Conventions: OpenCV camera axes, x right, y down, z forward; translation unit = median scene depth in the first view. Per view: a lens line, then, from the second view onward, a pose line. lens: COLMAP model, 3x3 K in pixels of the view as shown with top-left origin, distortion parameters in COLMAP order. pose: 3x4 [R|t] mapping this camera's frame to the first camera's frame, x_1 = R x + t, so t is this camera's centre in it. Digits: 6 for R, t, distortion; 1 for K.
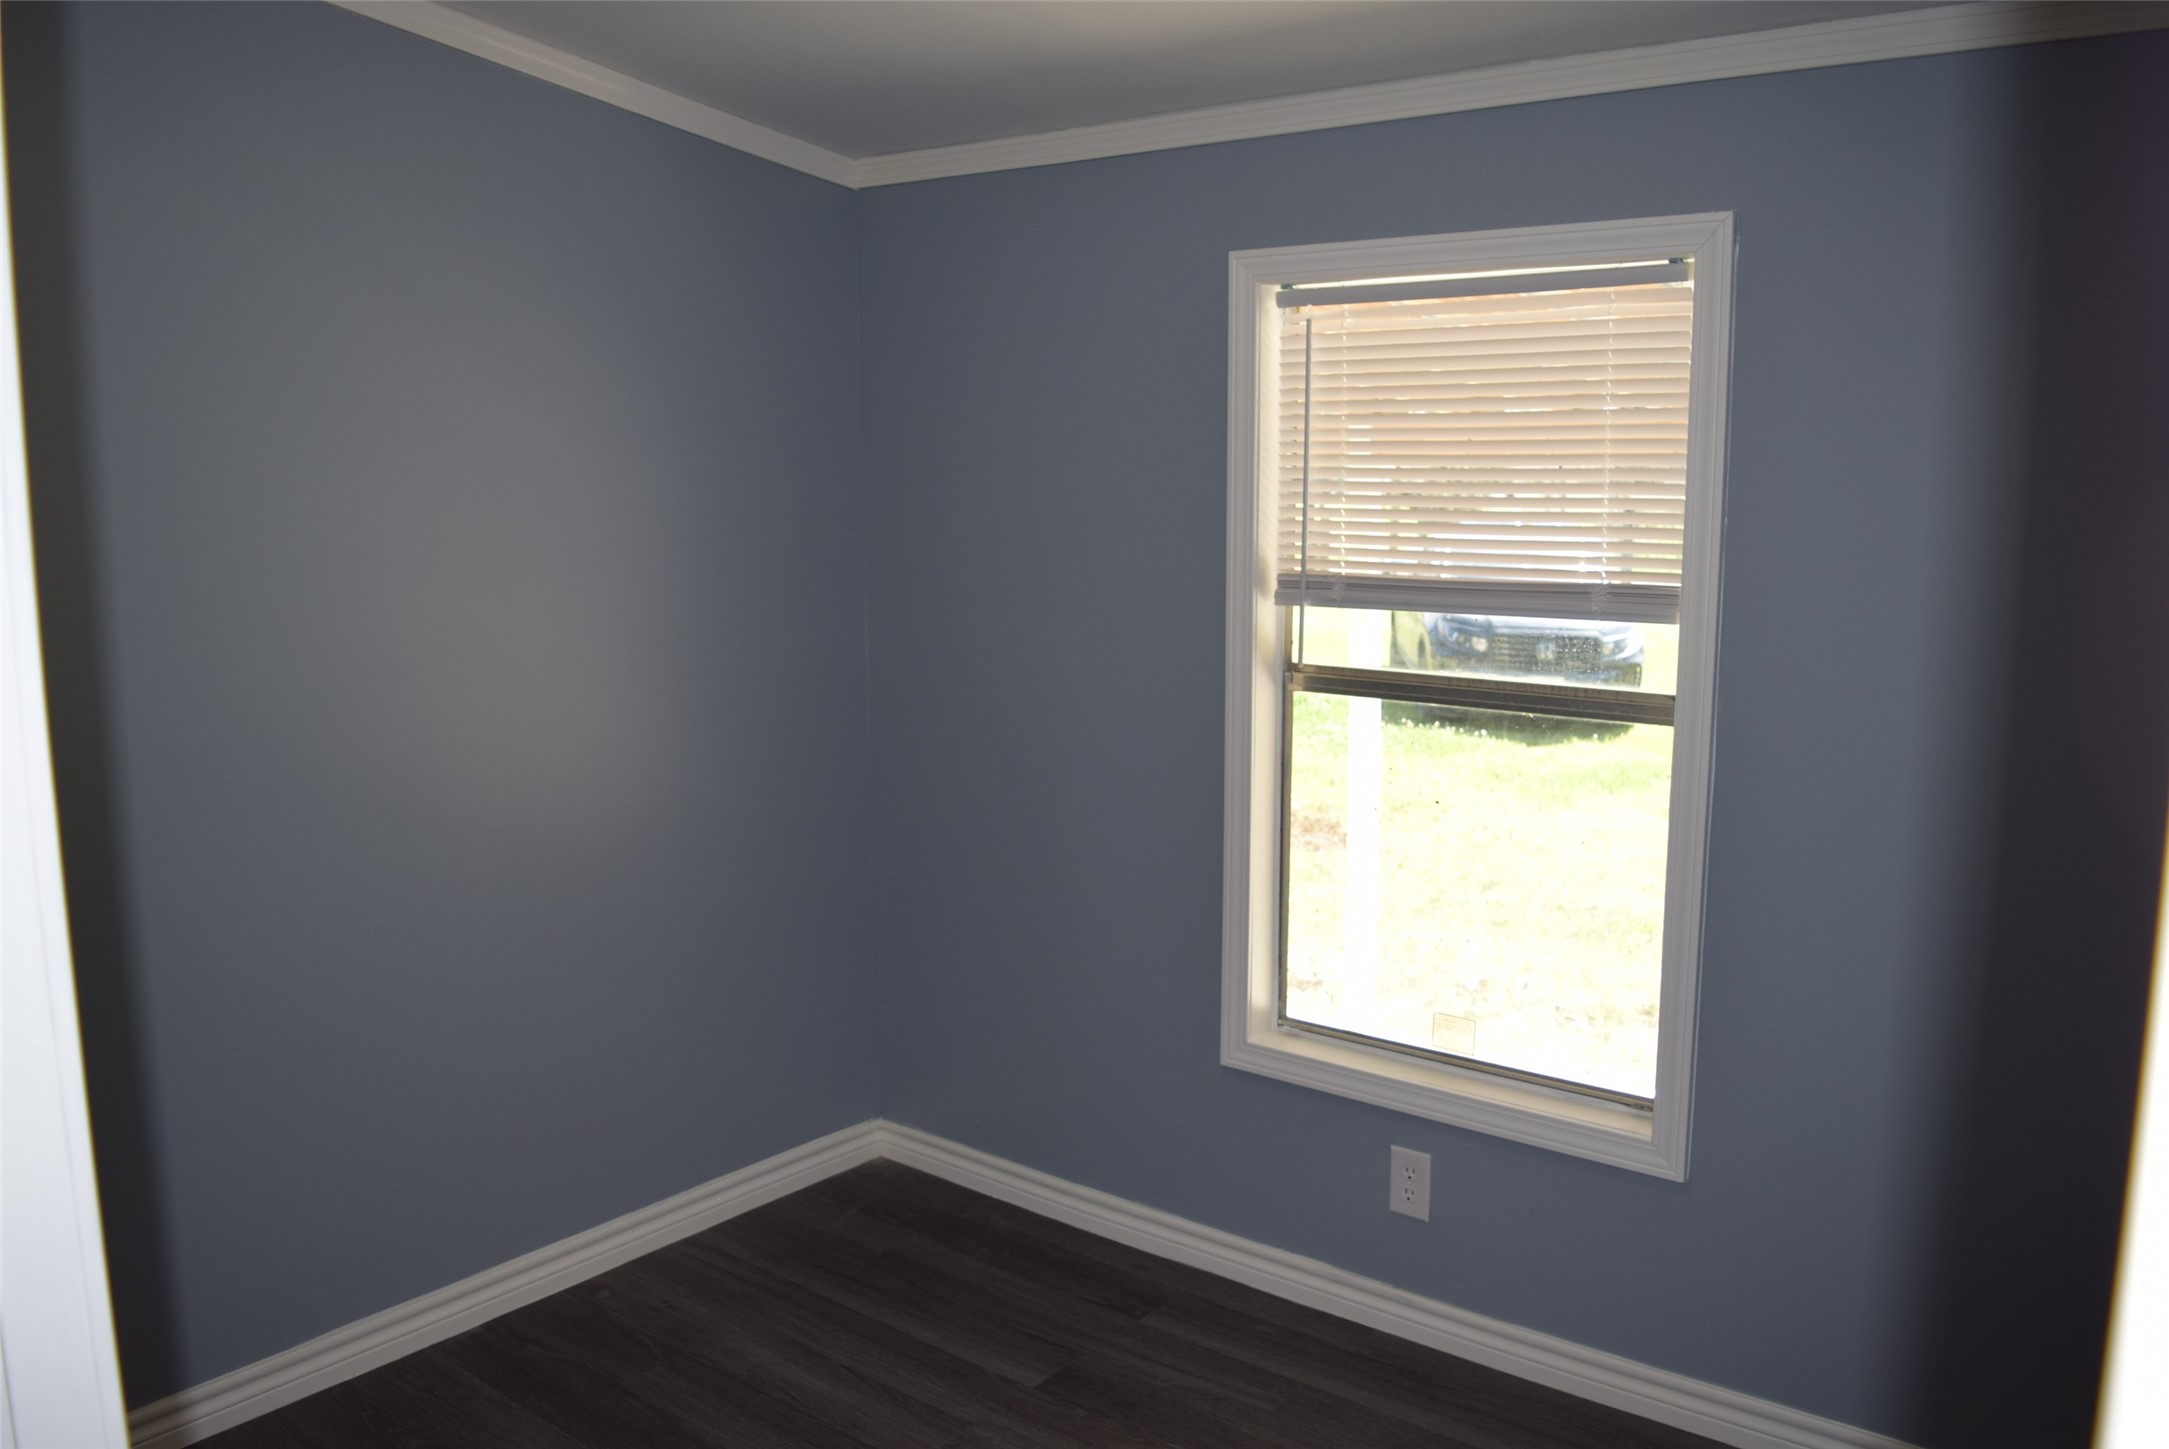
lens RADIAL K [[1710.7, 0, 1085.2], [0, 1710.7, 727.1], [0, 0, 1]] dist [-0.097800, 0.025145]
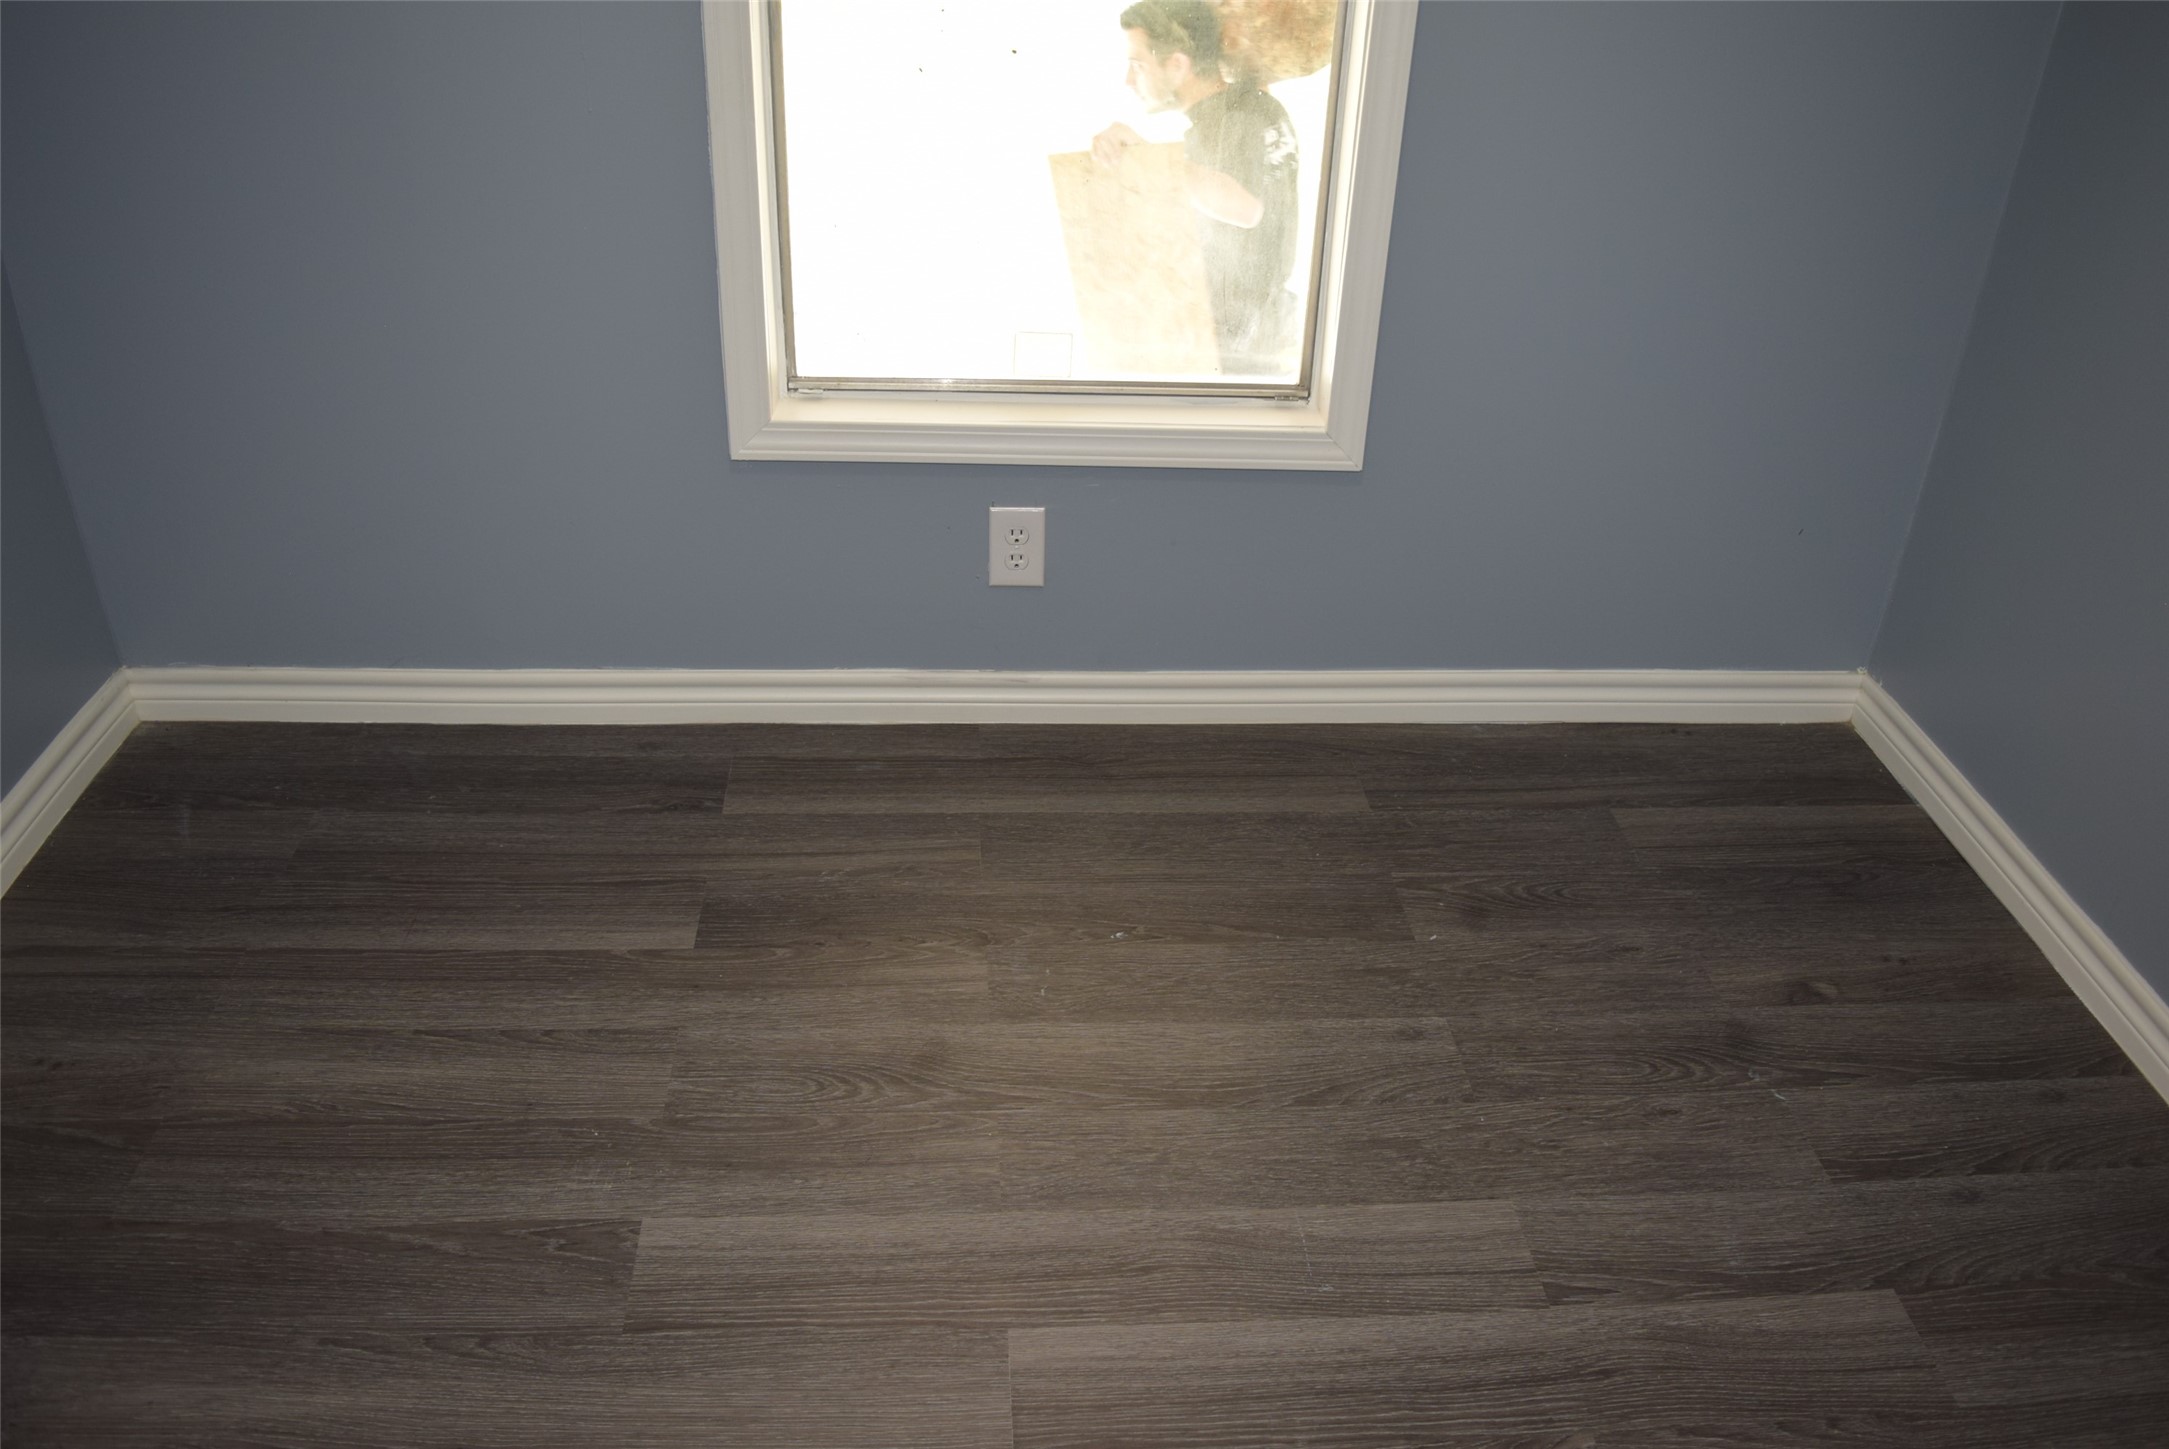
lens RADIAL K [[1710.7, 0, 1082.9], [0, 1710.7, 728.3], [0, 0, 1]] dist [-0.097800, 0.025145]
pose [[0.733527, -0.324477, 0.597204, -0.305745], [0.056056, 0.904569, 0.422625, 0.001879], [-0.677345, -0.276530, 0.681715, 0.392028]]
